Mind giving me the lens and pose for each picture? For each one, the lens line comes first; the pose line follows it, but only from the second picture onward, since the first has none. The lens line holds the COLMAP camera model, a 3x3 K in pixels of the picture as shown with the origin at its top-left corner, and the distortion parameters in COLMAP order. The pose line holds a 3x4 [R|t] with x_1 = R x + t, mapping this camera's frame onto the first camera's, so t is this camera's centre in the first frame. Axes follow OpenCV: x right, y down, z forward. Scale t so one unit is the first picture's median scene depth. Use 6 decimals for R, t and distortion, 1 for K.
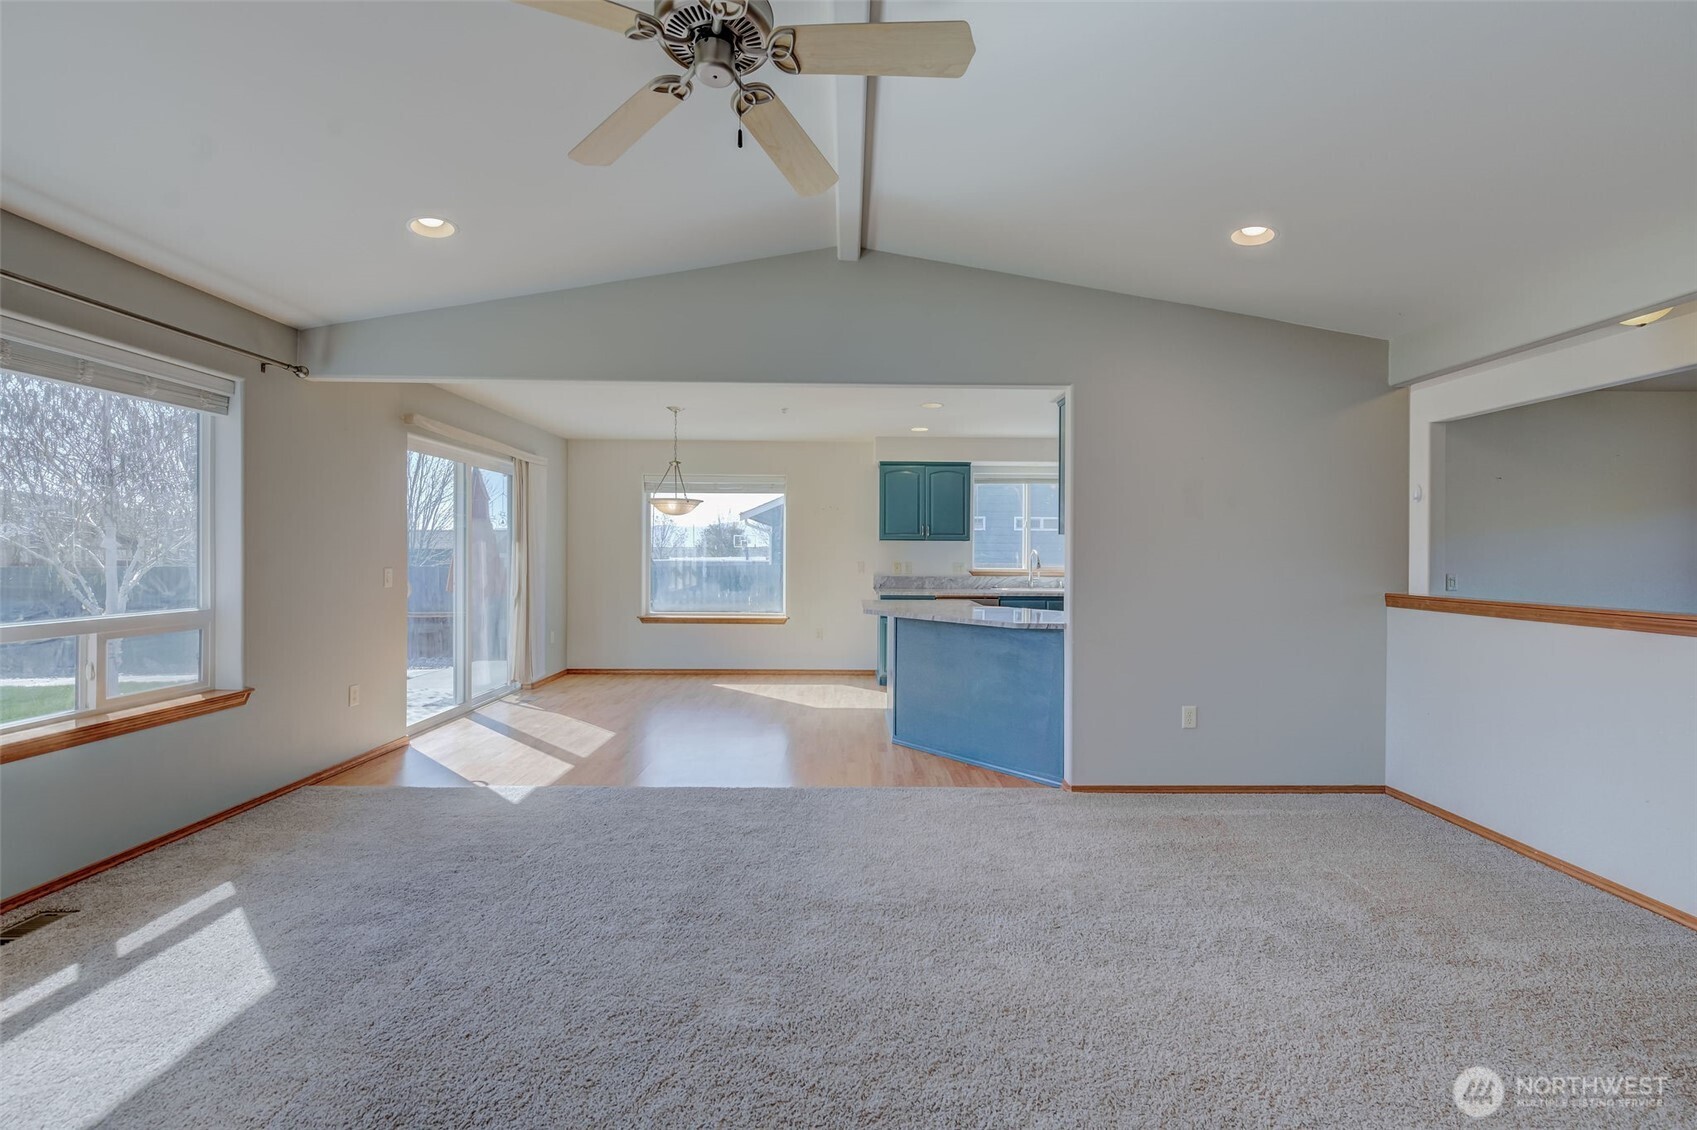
lens RADIAL K [[687.7, 0, 855.3], [0, 687.7, 557.5], [0, 0, 1]] dist [0.008248, -0.000979]
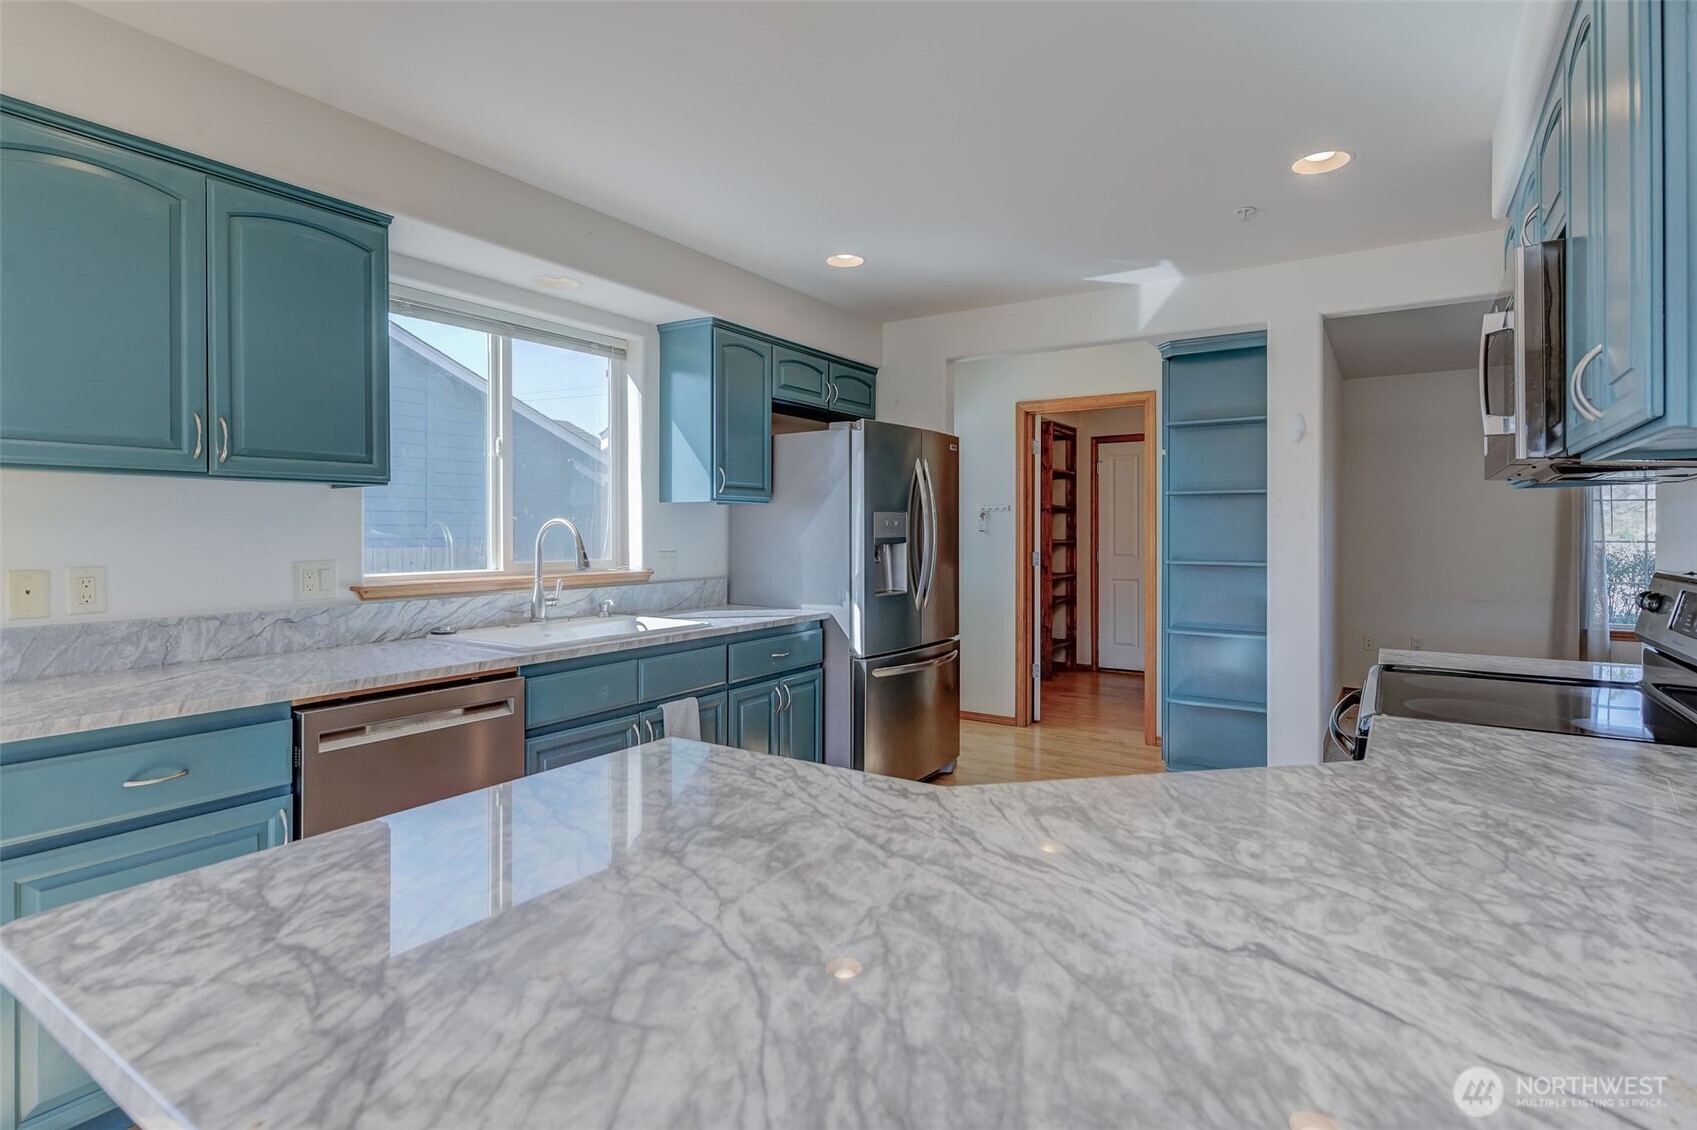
lens RADIAL K [[852.5, 0, 867.2], [0, 852.5, 530.7], [0, 0, 1]] dist [0.014822, -0.005328]
pose [[0.546194, -0.005698, 0.837639, -0.041357], [0.008629, 0.999962, 0.001176, -0.004731], [-0.837614, 0.006586, 0.546223, 0.912943]]
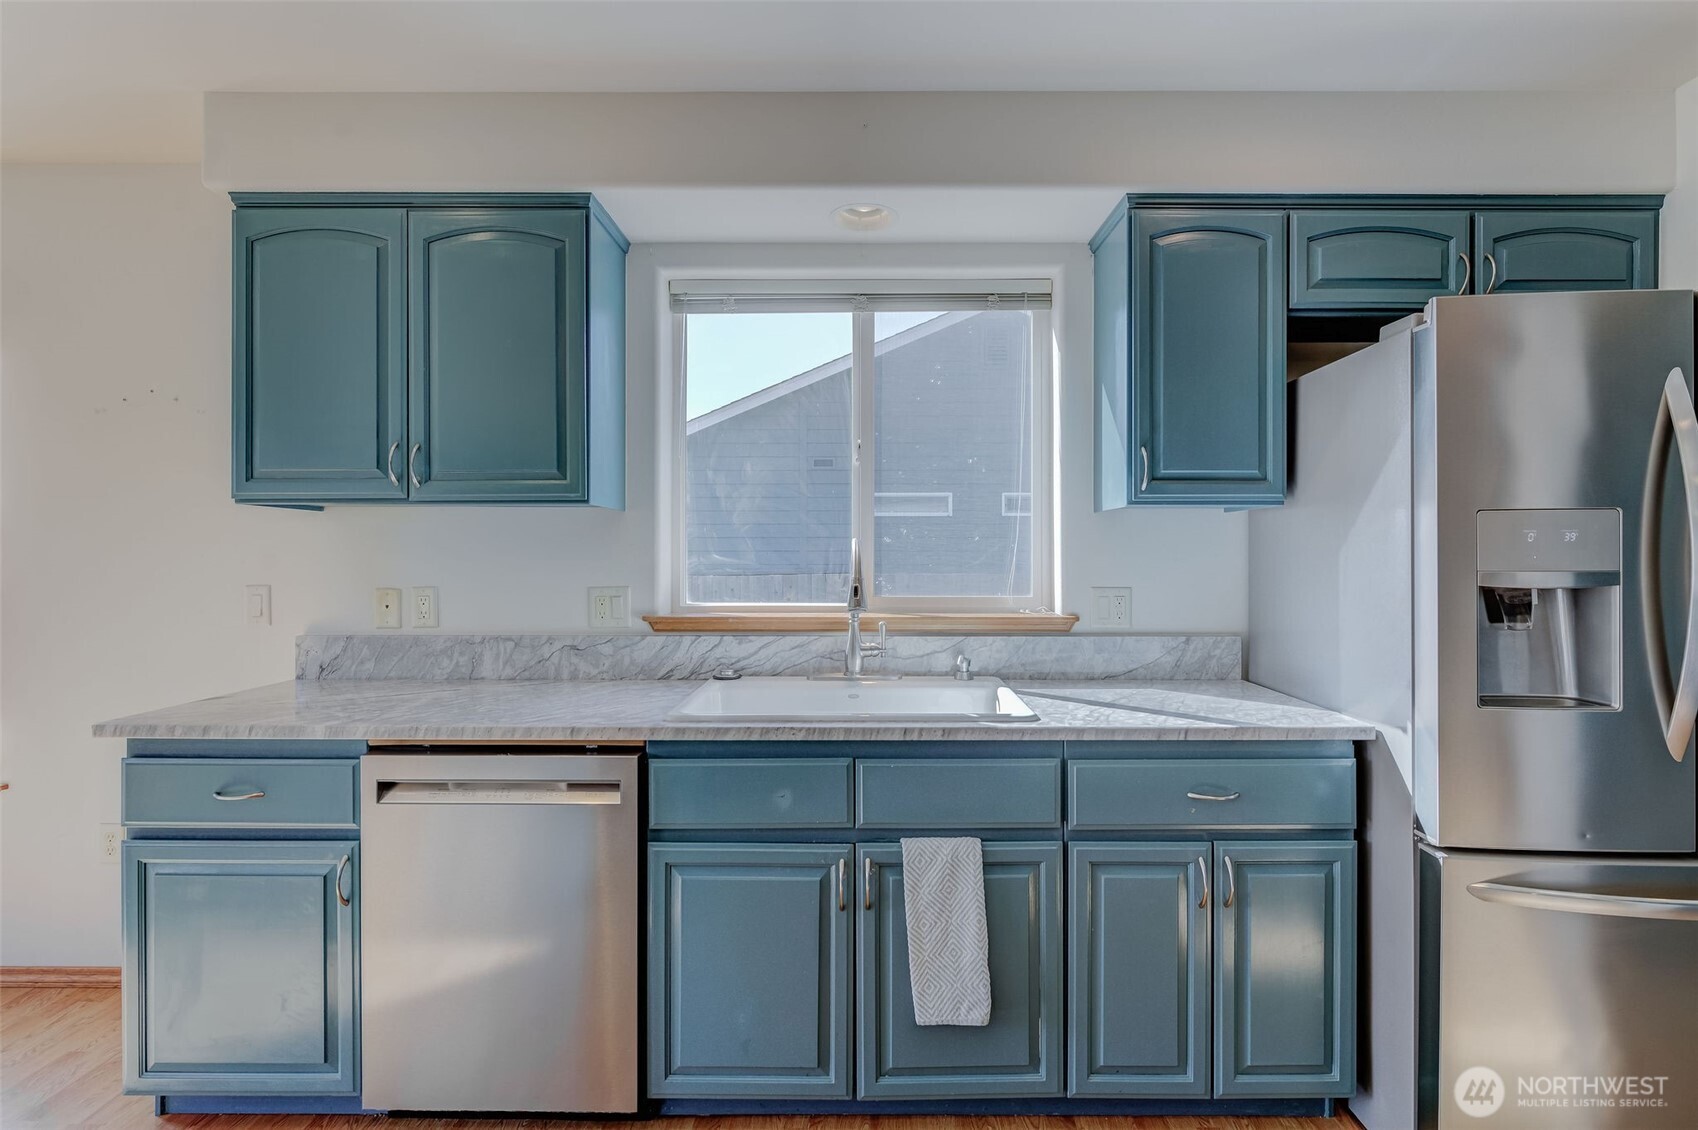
lens RADIAL K [[814.8, 0, 851.7], [0, 814.8, 551.5], [0, 0, 1]] dist [0.004228, 0.000770]
pose [[0.999866, -0.005328, -0.015447, 0.388352], [0.005157, 0.999926, -0.011062, -0.003201], [0.015505, 0.010981, 0.999819, 1.013812]]
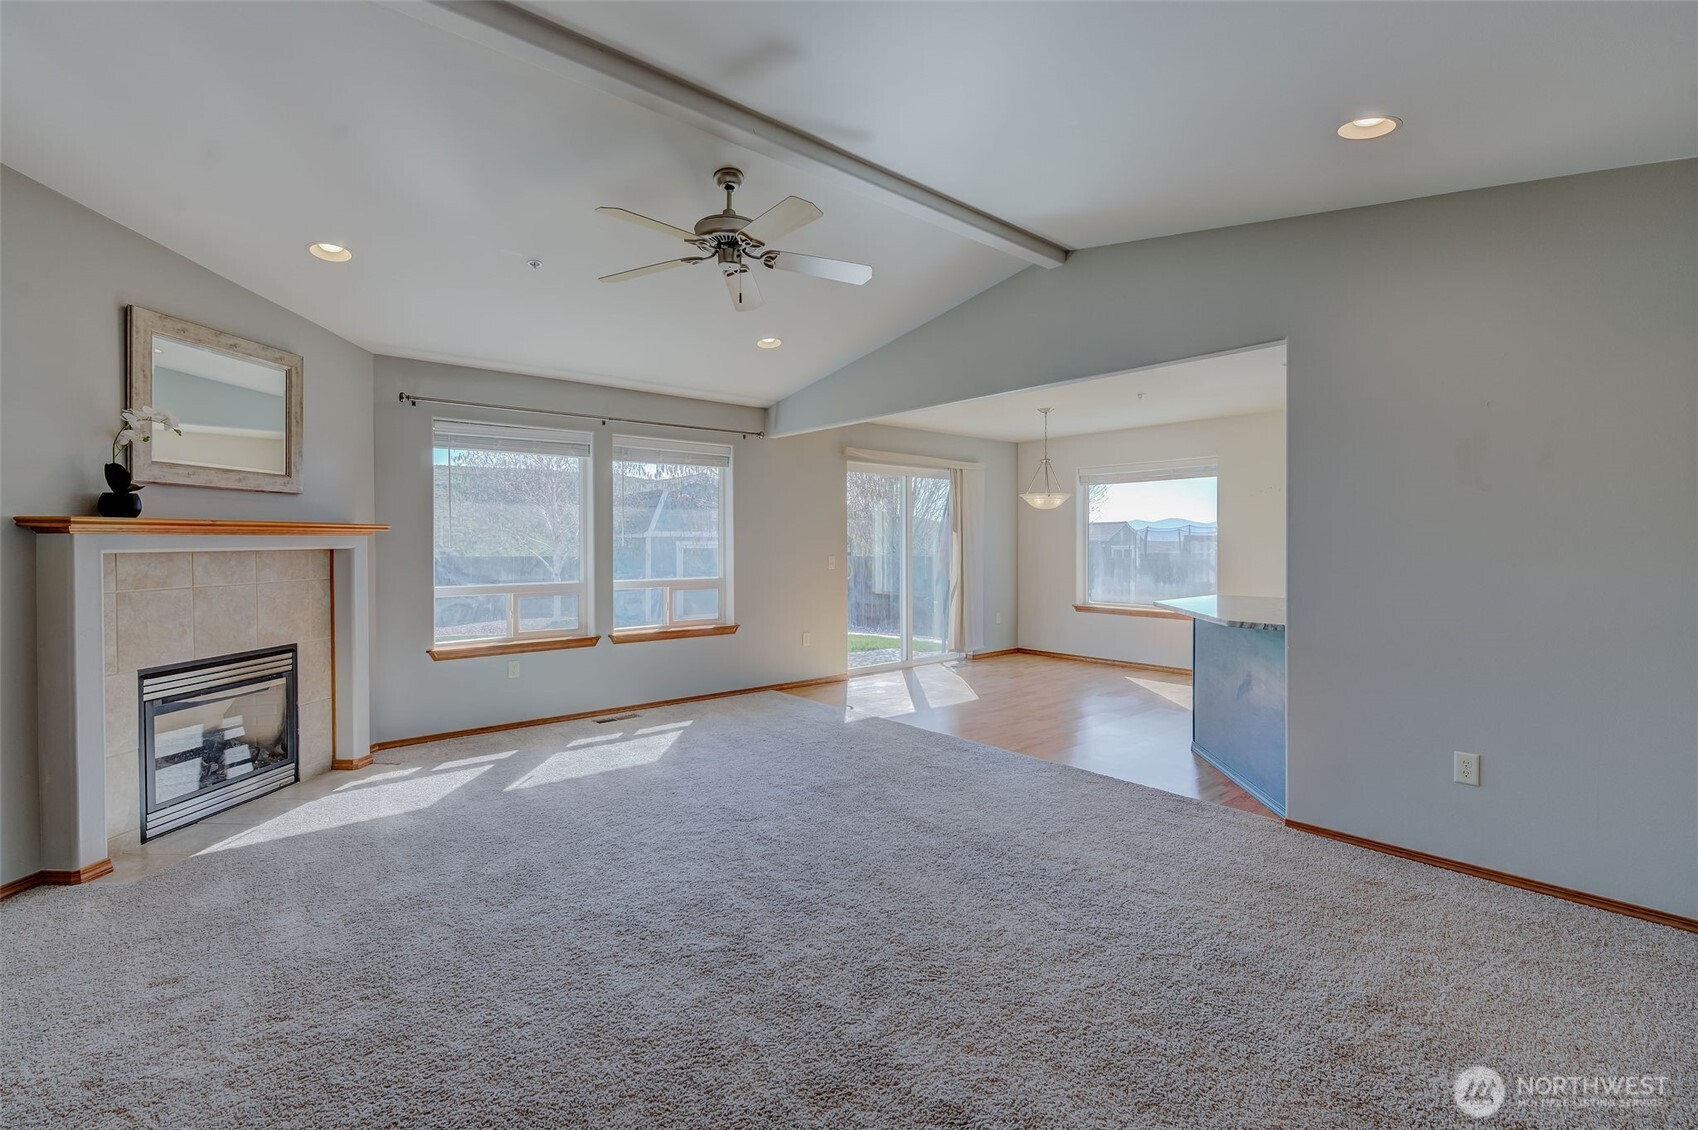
lens RADIAL K [[759.2, 0, 853.2], [0, 759.2, 553.5], [0, 0, 1]] dist [0.008147, -0.003301]
pose [[0.642064, 0.001619, -0.766649, 0.532420], [0.002537, 0.999988, 0.004237, 0.003378], [0.766647, -0.004665, 0.642052, 0.005232]]
